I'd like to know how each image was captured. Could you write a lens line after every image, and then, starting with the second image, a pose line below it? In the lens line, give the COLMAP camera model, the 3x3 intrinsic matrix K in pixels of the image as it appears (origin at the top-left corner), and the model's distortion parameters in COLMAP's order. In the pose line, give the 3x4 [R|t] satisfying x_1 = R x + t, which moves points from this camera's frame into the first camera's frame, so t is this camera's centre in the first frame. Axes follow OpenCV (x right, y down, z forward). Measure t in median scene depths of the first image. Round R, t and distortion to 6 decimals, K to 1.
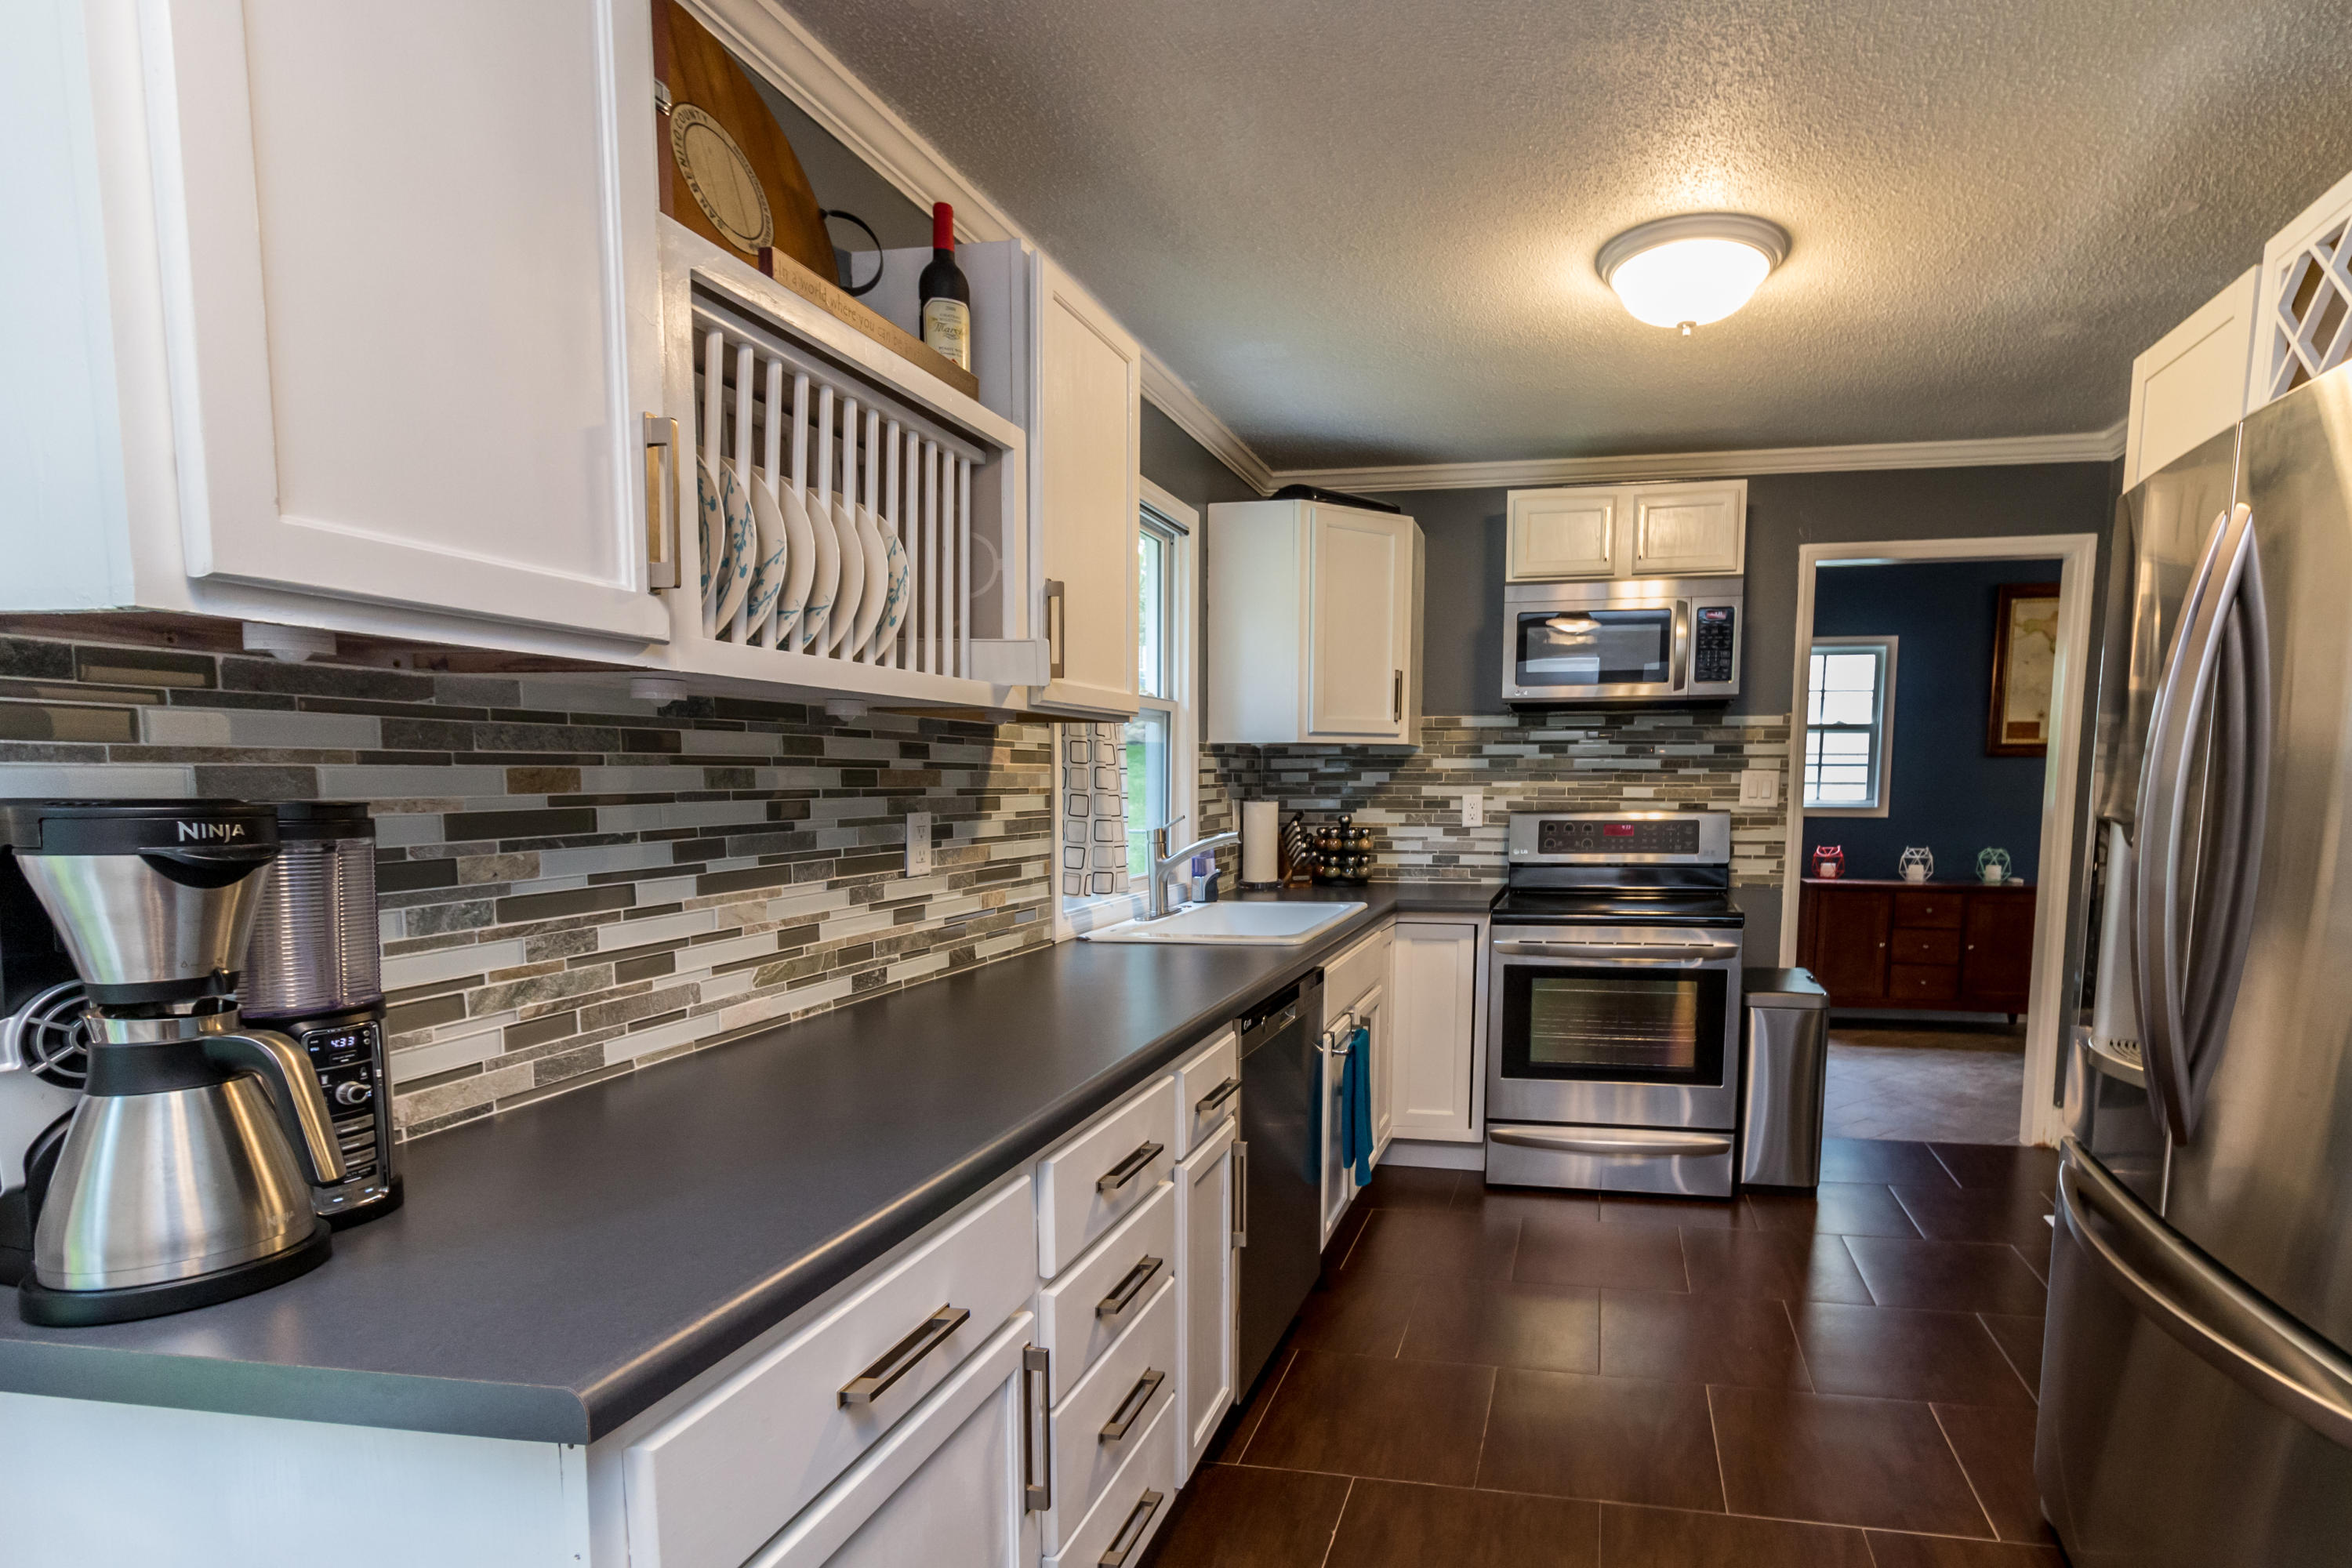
lens RADIAL K [[1175.1, 0, 1420.3], [0, 1175.1, 859.2], [0, 0, 1]] dist [0.001578, -0.000068]
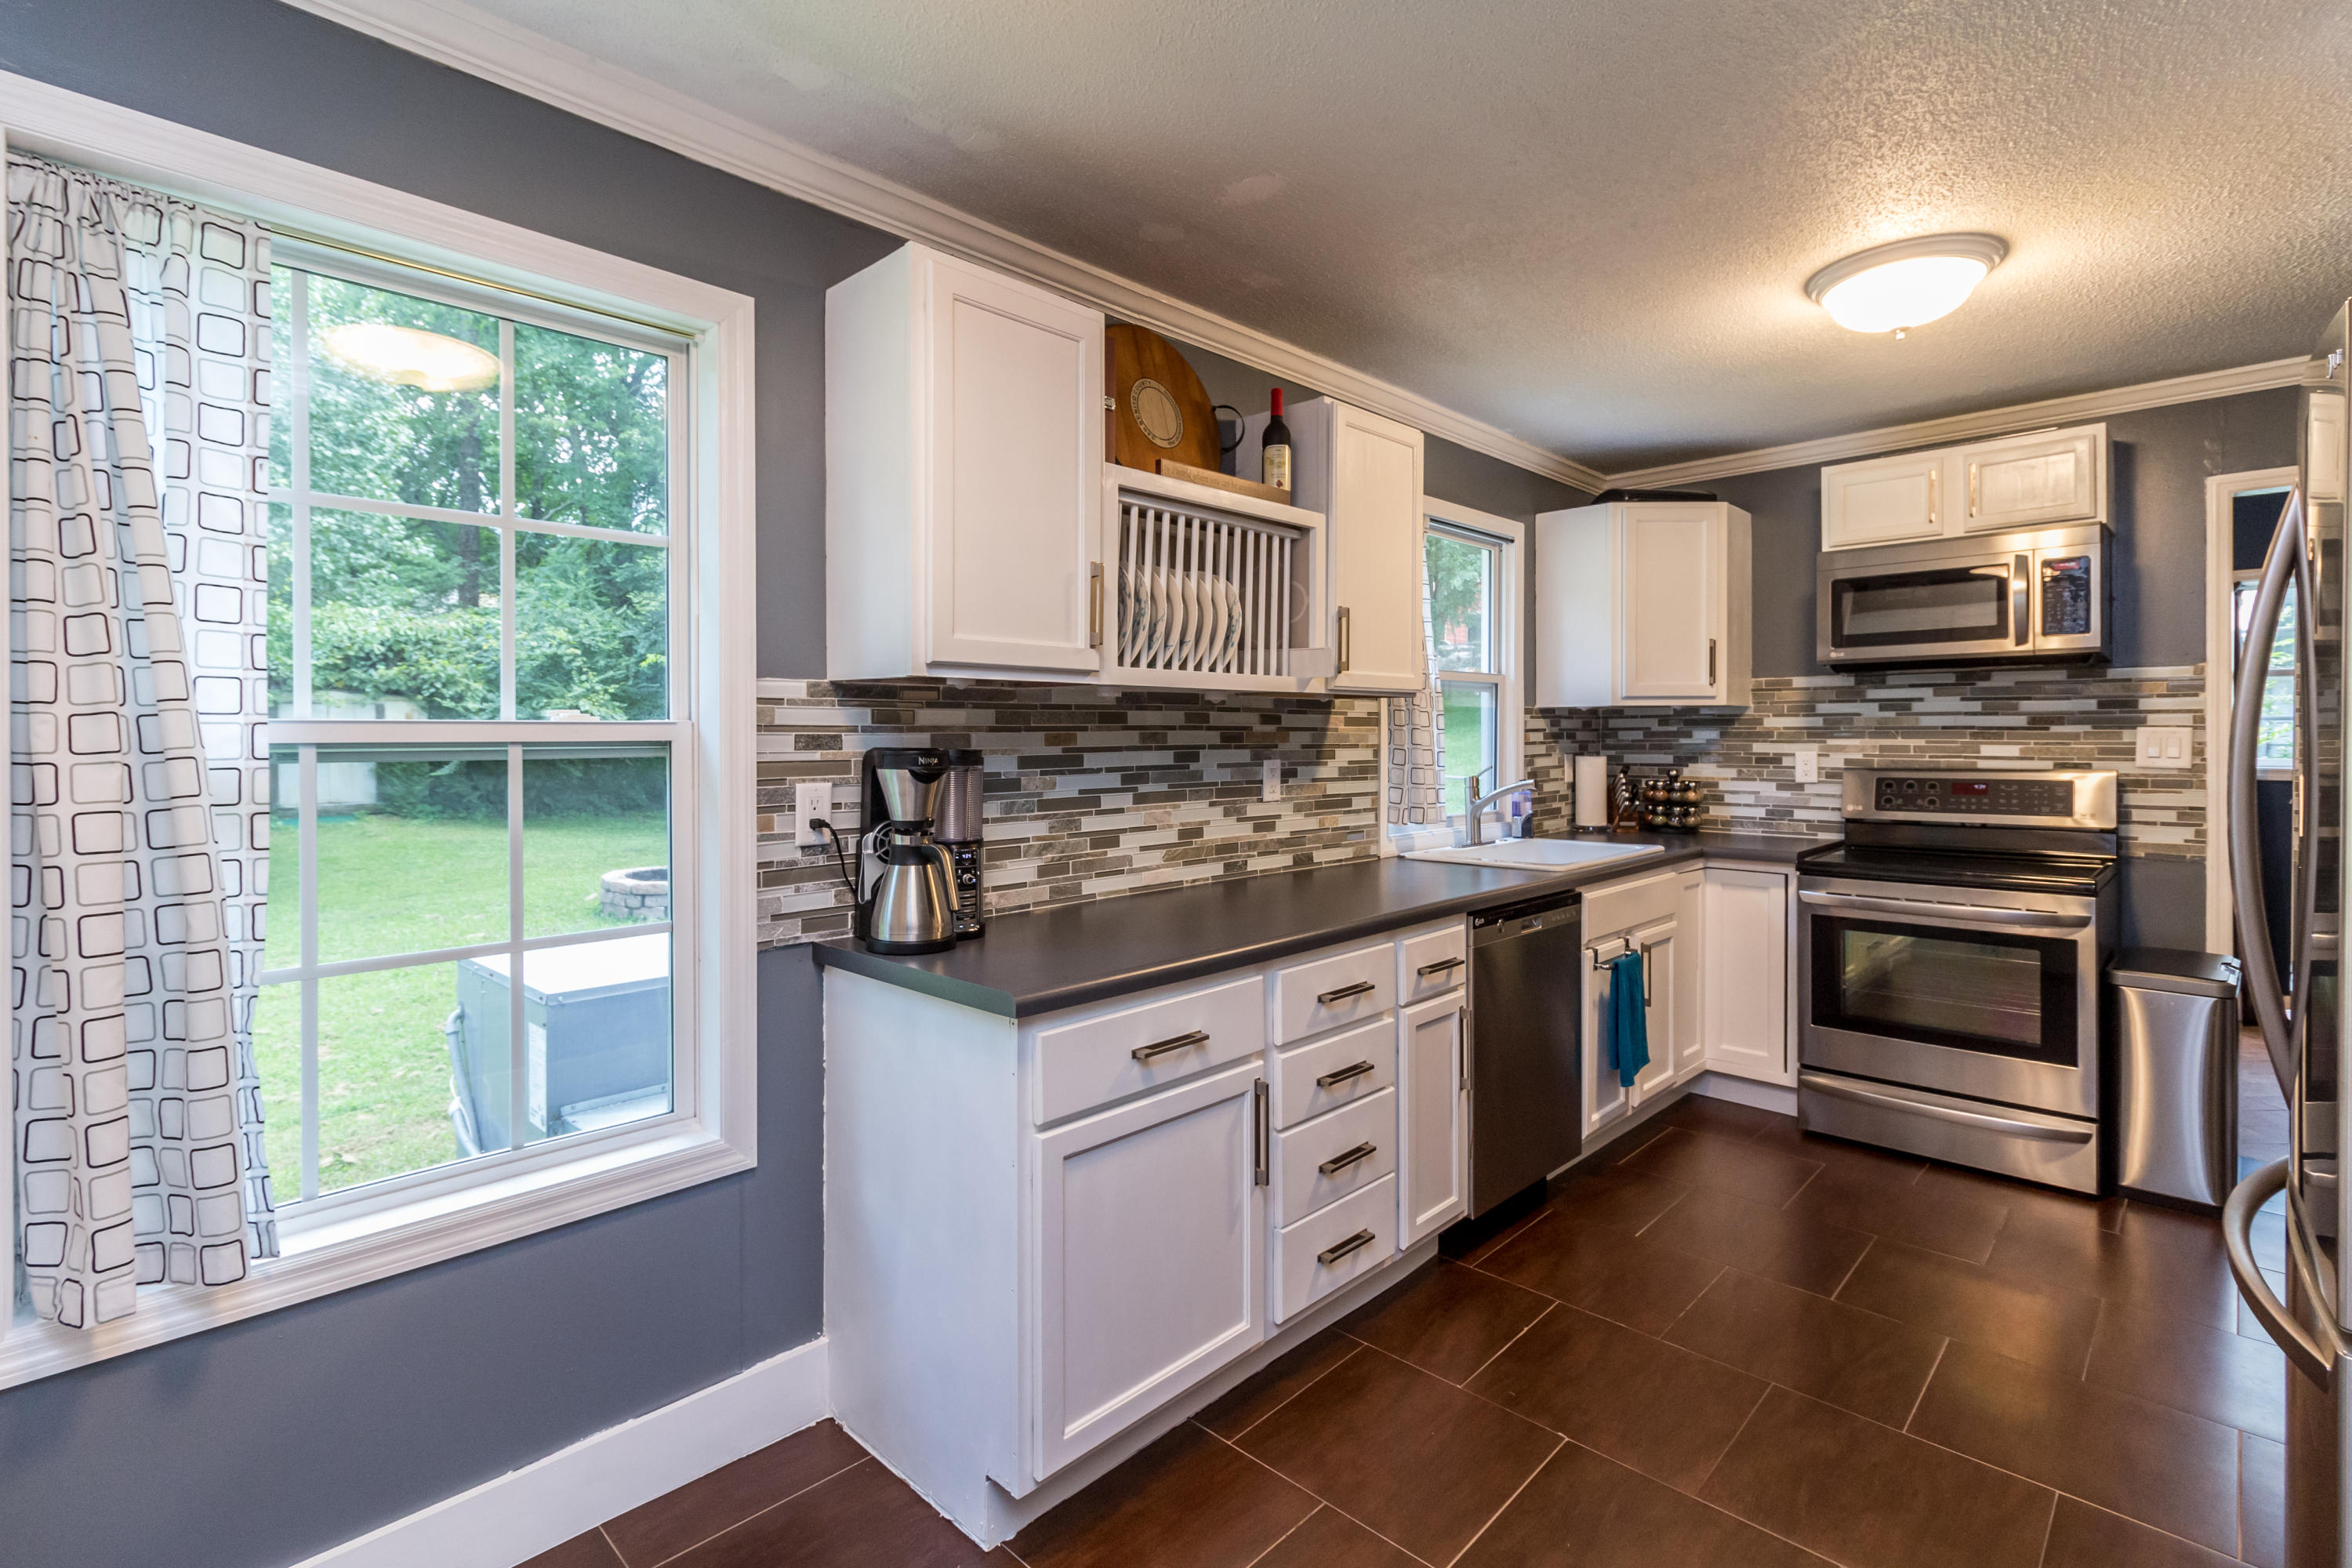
lens RADIAL K [[1101.0, 0, 1177.4], [0, 1101.0, 737.1], [0, 0, 1]] dist [0.001026, -0.000259]
pose [[0.820620, 0.000891, -0.571474, 0.292869], [-0.038399, 0.997825, -0.053584, 0.012112], [0.570183, 0.065916, 0.818869, -0.242877]]
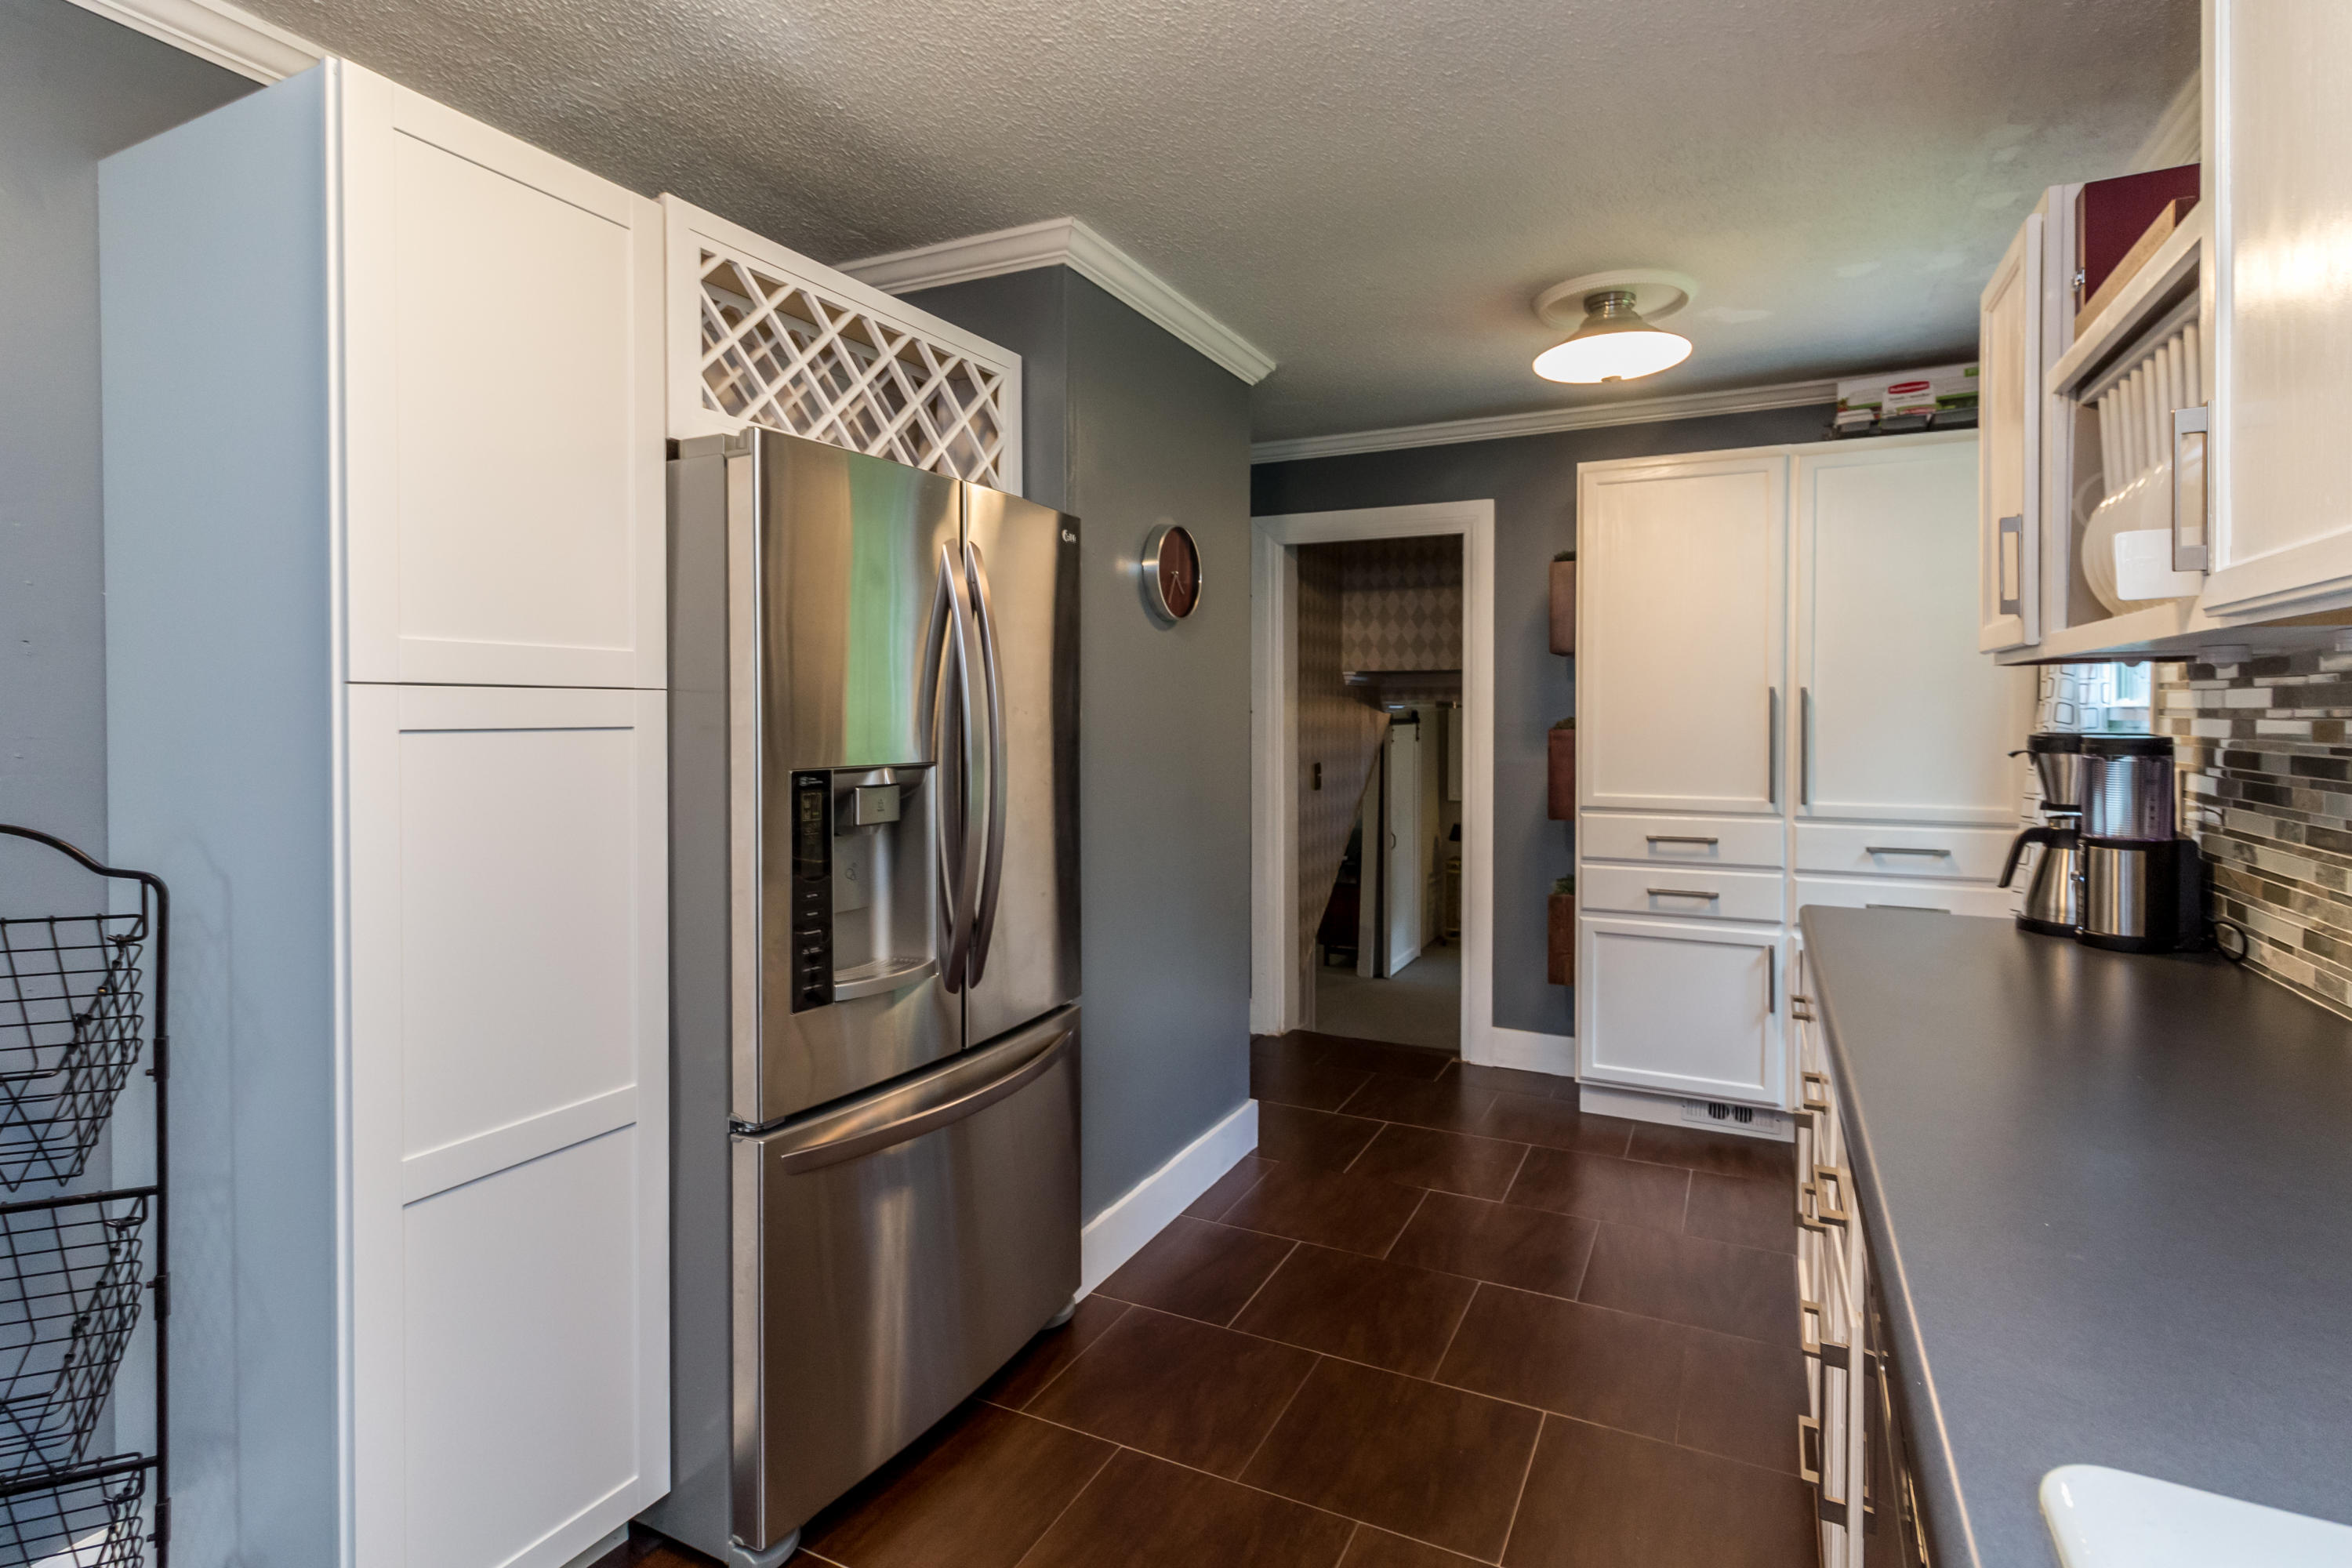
lens RADIAL K [[1161.4, 0, 1174.1], [0, 1161.4, 726.7], [0, 0, 1]] dist [-0.000676, 0.000168]
pose [[-0.950050, -0.001693, 0.312093, -0.017261], [0.024873, 0.996394, 0.081121, -0.127166], [-0.311105, 0.084832, -0.946582, 1.611715]]
